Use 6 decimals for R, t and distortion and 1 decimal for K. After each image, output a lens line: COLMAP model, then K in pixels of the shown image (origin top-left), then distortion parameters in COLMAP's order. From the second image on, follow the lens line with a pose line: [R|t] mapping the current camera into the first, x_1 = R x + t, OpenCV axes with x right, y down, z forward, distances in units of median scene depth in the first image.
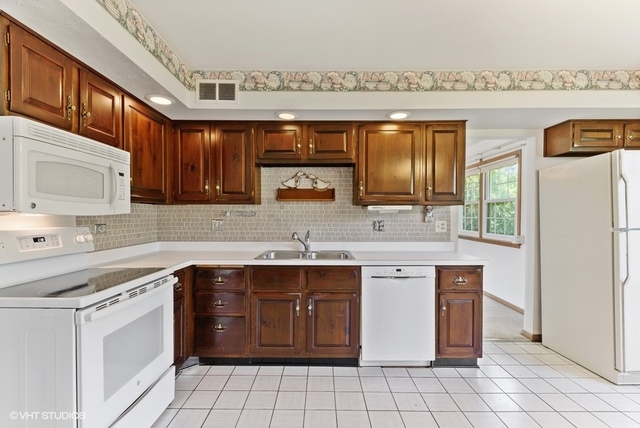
lens RADIAL K [[275.0, 0, 318.2], [0, 275.0, 218.0], [0, 0, 1]] dist [0.000812, 0.000184]
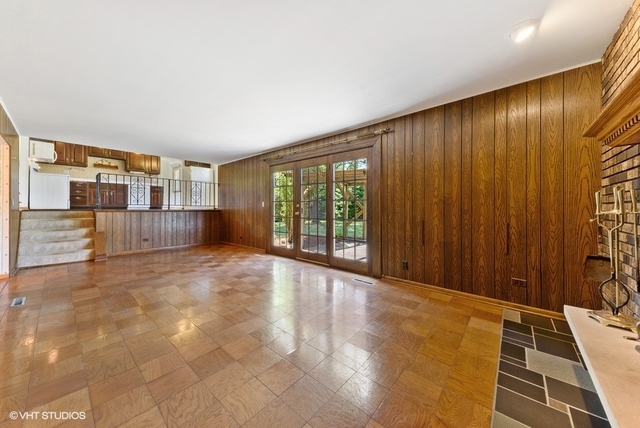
lens RADIAL K [[225.8, 0, 319.2], [0, 225.8, 208.0], [0, 0, 1]] dist [0.012434, -0.000386]
pose [[0.651994, 0.007945, 0.758182, -0.543618], [-0.003535, 0.999966, -0.007438, 0.515187], [-0.758216, 0.002170, 0.652000, -3.305851]]
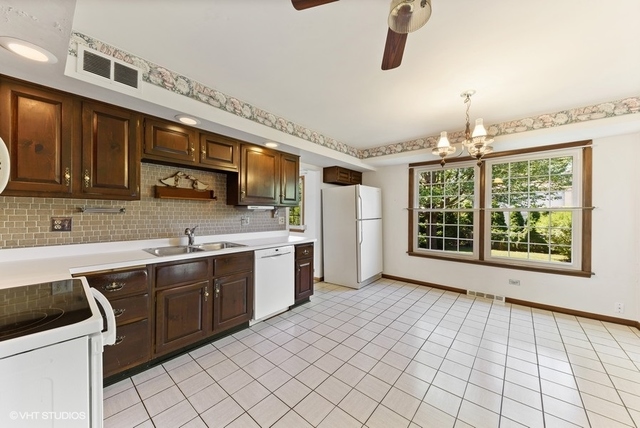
lens RADIAL K [[235.6, 0, 321.0], [0, 235.6, 214.5], [0, 0, 1]] dist [0.016062, -0.001018]
pose [[0.633748, -0.000463, 0.773540, -0.506082], [0.002096, 0.999997, -0.001118, -0.000956], [-0.773537, 0.002330, 0.633747, 0.006939]]
